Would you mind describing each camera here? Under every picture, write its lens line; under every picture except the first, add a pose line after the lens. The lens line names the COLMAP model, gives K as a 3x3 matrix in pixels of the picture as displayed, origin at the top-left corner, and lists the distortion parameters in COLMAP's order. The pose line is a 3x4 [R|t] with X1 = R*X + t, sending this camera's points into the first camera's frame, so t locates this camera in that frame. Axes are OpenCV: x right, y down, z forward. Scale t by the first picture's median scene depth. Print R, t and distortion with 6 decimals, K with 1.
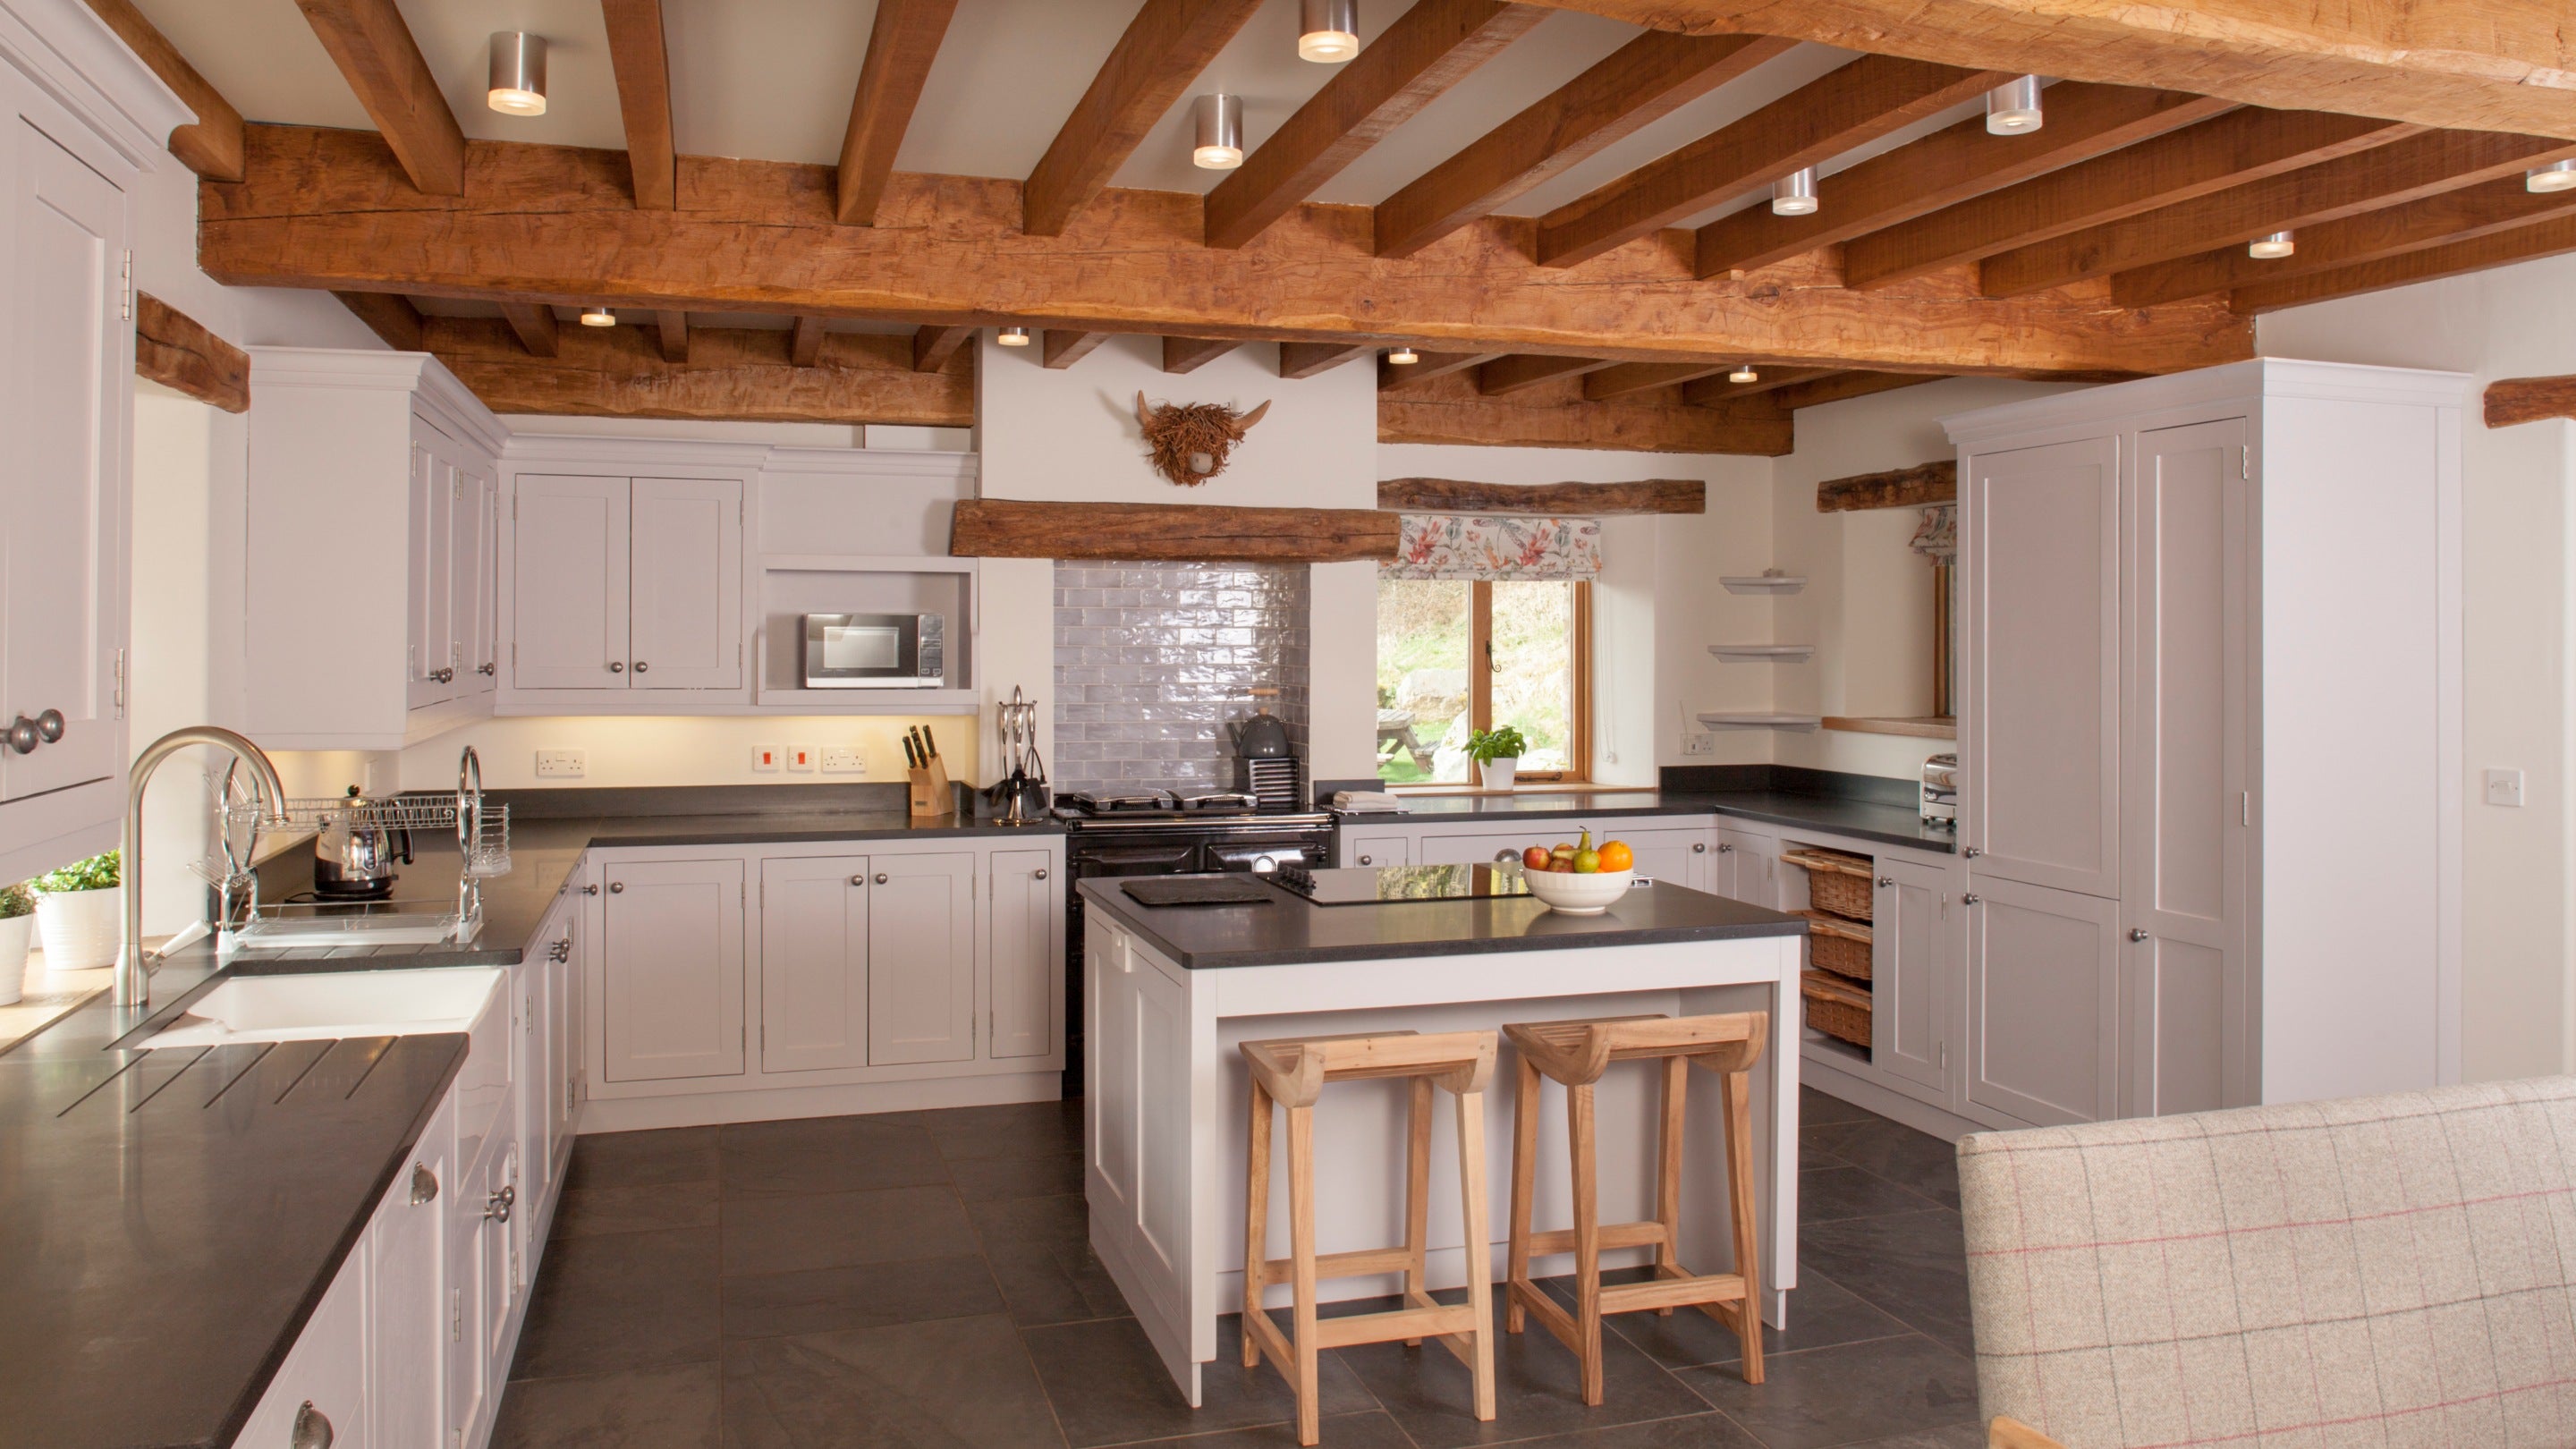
lens RADIAL K [[1855.1, 0, 1288.0], [0, 1855.1, 724.5], [0, 0, 1]] dist [-0.009618, -0.002130]
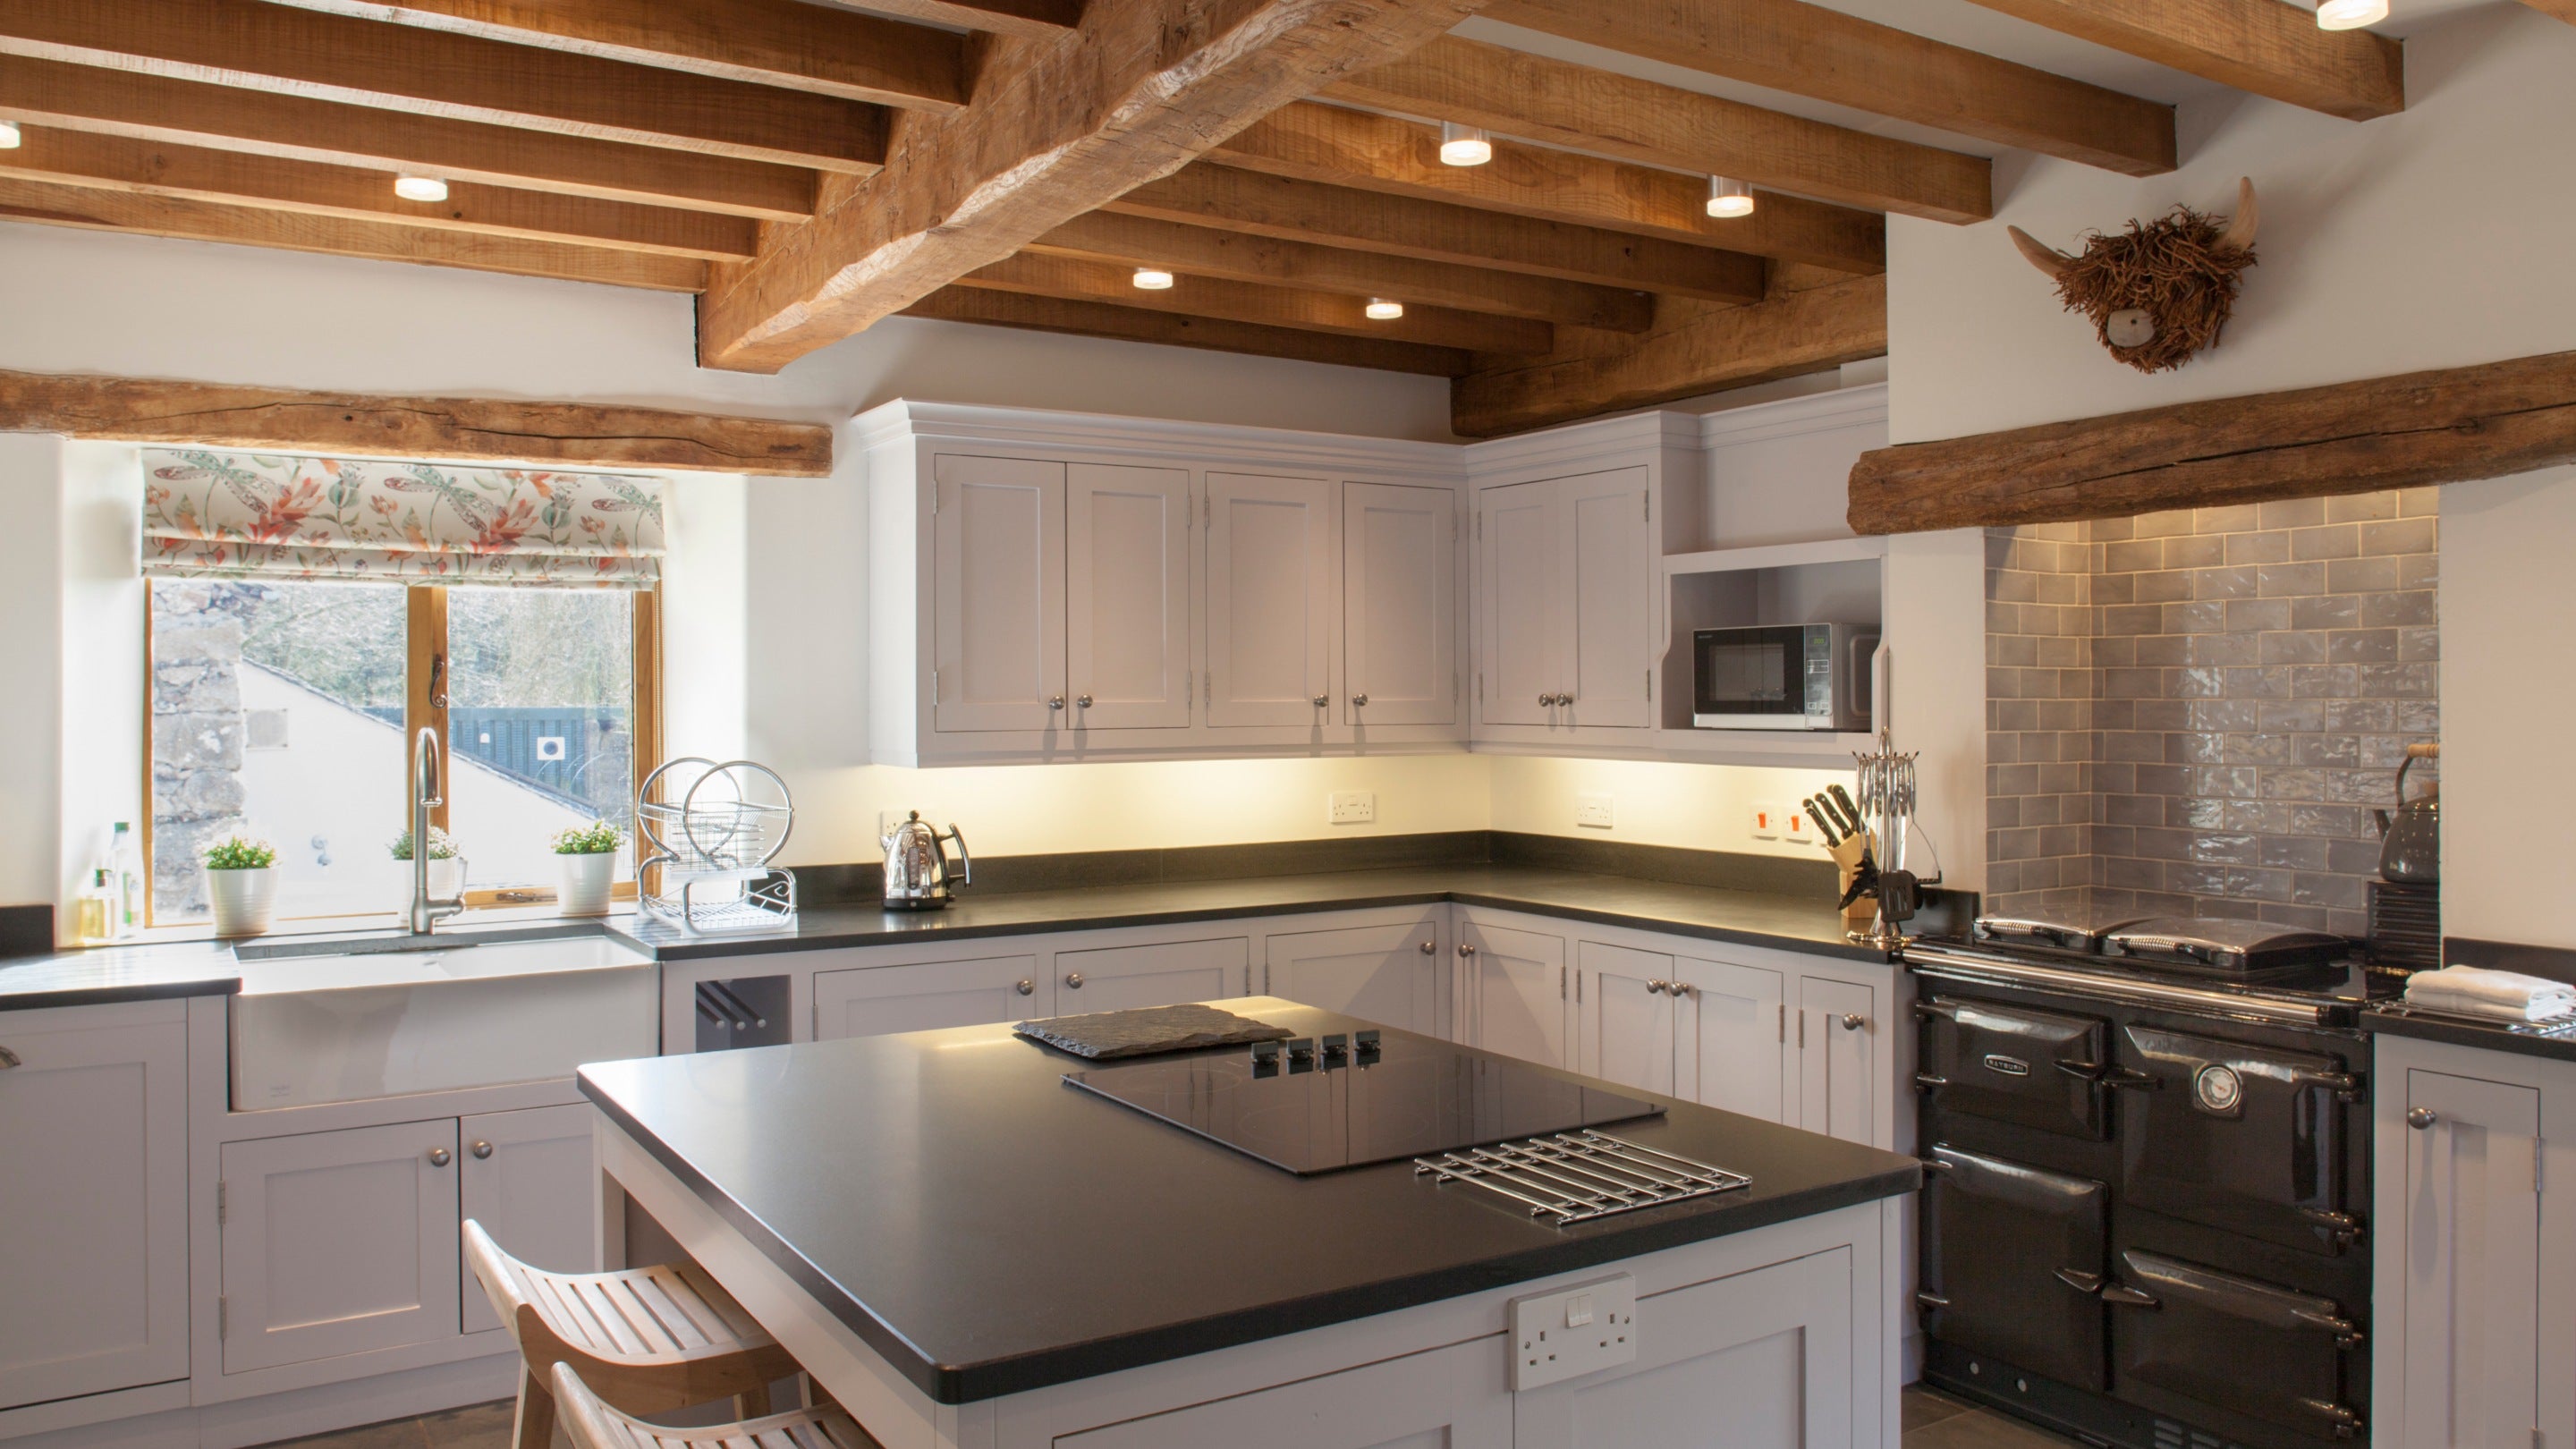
lens RADIAL K [[1855.1, 0, 1288.0], [0, 1855.1, 724.5], [0, 0, 1]] dist [-0.009618, -0.002130]
pose [[0.253467, 0.014457, -0.967236, 0.418411], [-0.026667, 0.999613, 0.007953, -0.021632], [0.966976, 0.023777, 0.253754, 0.618953]]
